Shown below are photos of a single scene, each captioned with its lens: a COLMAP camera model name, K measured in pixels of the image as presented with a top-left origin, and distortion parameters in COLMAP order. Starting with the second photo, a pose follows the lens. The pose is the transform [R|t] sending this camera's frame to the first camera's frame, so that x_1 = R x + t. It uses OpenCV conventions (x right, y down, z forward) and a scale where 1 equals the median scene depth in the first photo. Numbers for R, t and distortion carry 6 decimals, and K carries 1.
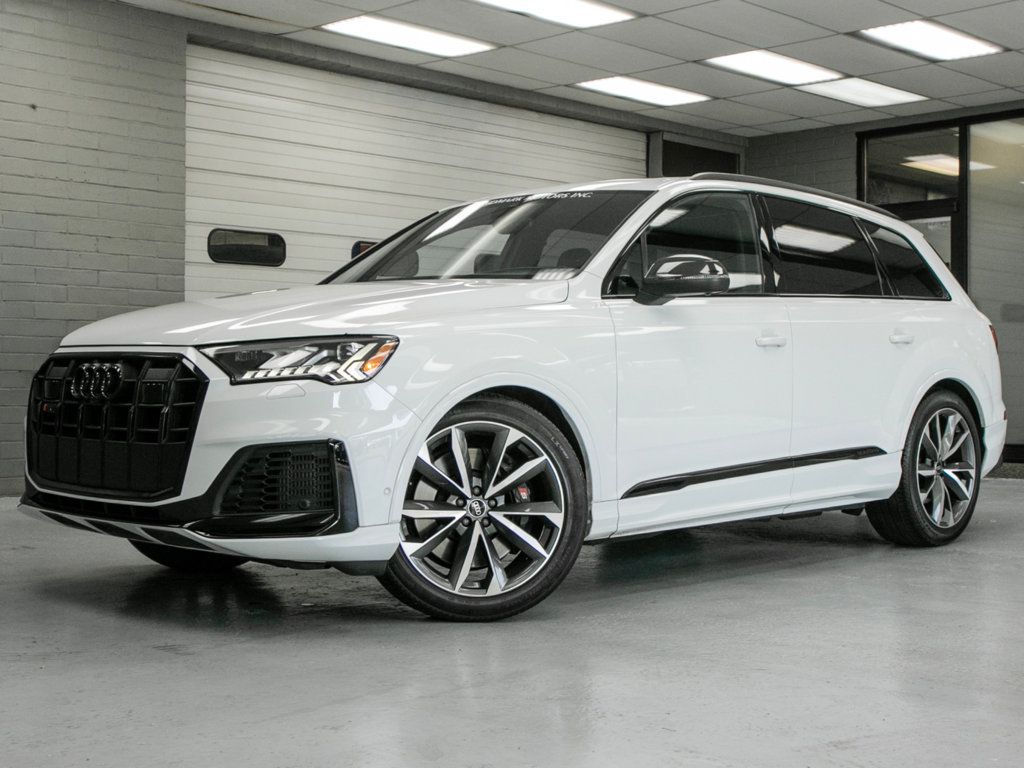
lens RADIAL K [[1447.7, 0, 512.0], [0, 1447.7, 384.0], [0, 0, 1]] dist [-0.016026, -0.028288]
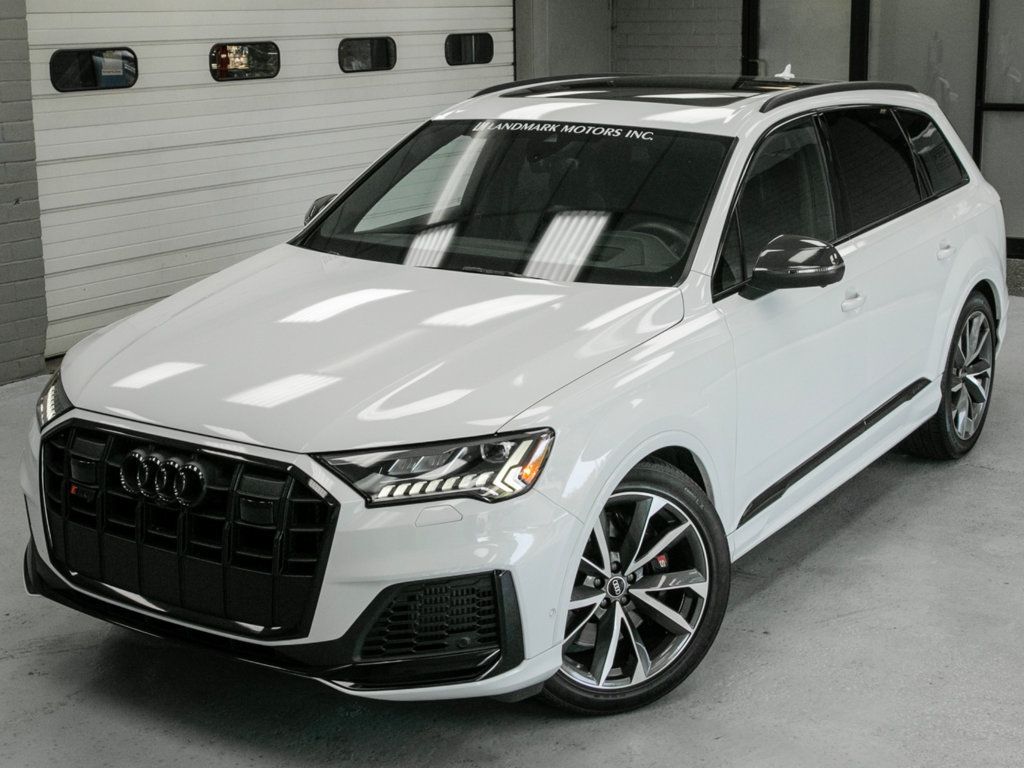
lens RADIAL K [[1573.6, 0, 510.4], [0, 1573.6, 332.1], [0, 0, 1]] dist [0.010901, -0.026588]
pose [[0.981706, -0.050741, 0.183515, -0.251652], [0.013280, 0.979736, 0.199853, -0.253715], [-0.189937, -0.193760, 0.962487, 0.129184]]
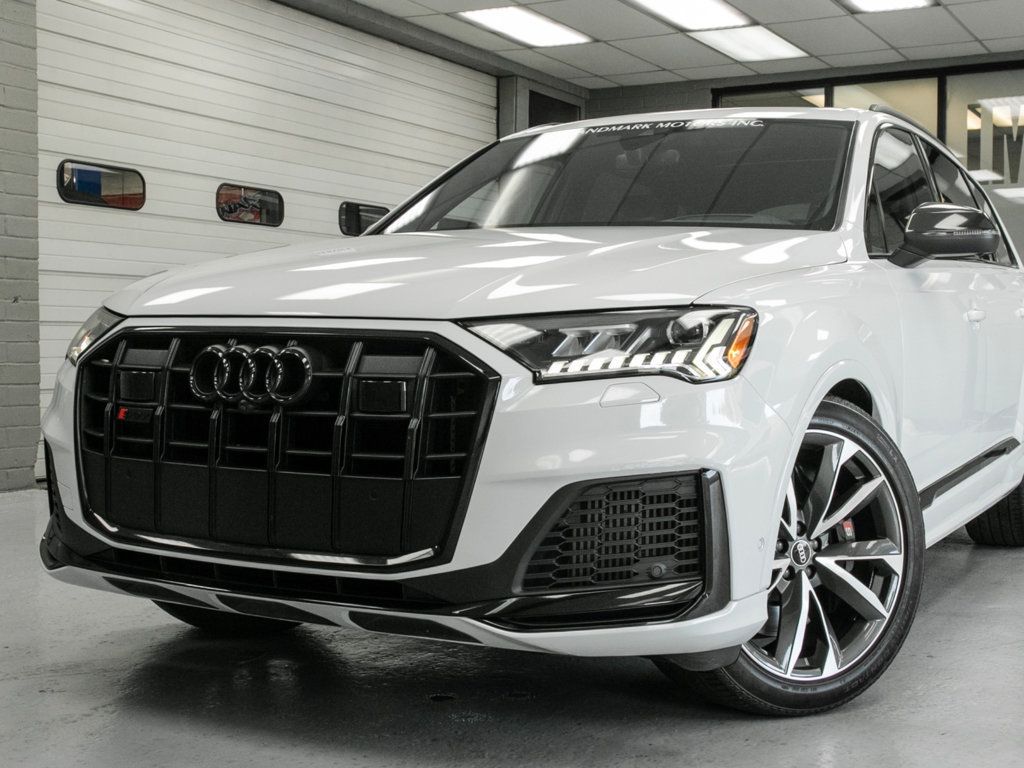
lens RADIAL K [[1389.9, 0, 550.9], [0, 1389.9, 386.1], [0, 0, 1]] dist [-0.025132, -0.049426]
pose [[0.960144, -0.005323, 0.279457, -0.327127], [-0.003580, 0.999502, 0.031339, -0.015961], [-0.279484, -0.031091, 0.959647, 0.387874]]
